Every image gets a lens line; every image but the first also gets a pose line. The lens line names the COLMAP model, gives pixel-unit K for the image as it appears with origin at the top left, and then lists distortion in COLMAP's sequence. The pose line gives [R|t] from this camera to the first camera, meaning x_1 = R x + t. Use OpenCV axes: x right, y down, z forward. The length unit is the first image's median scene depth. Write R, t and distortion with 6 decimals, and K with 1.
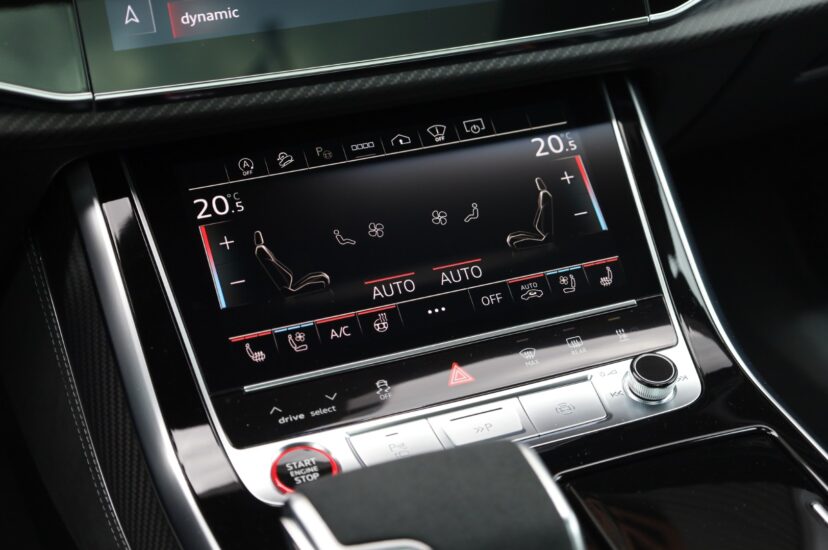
lens RADIAL K [[1520.4, 0, 410.7], [0, 1520.4, 277.9], [0, 0, 1]] dist [-0.004972, 0.000000]
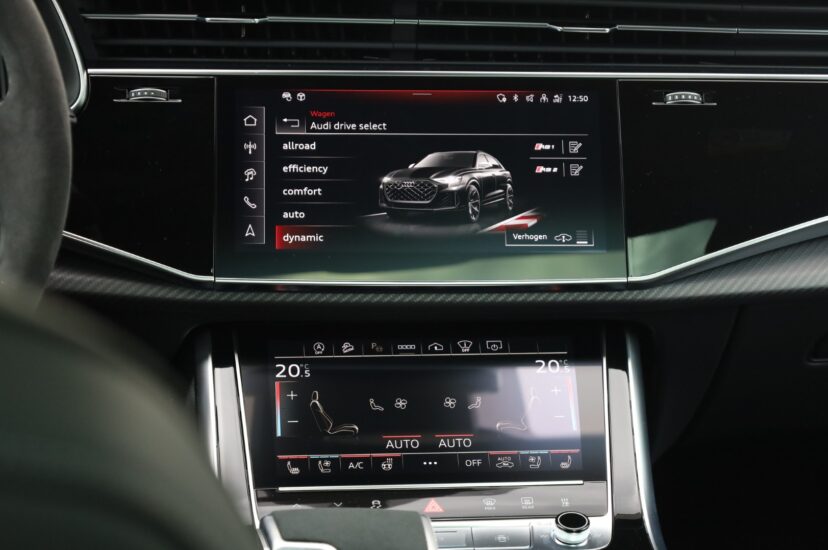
lens RADIAL K [[2423.8, 0, 415.7], [0, 2423.8, 275.2], [0, 0, 1]] dist [0.087930, 0.000000]
pose [[0.963022, 0.104988, -0.248124, 0.531172], [-0.159937, 0.963894, -0.212903, 0.326900], [0.216813, 0.244714, 0.945043, -1.120435]]
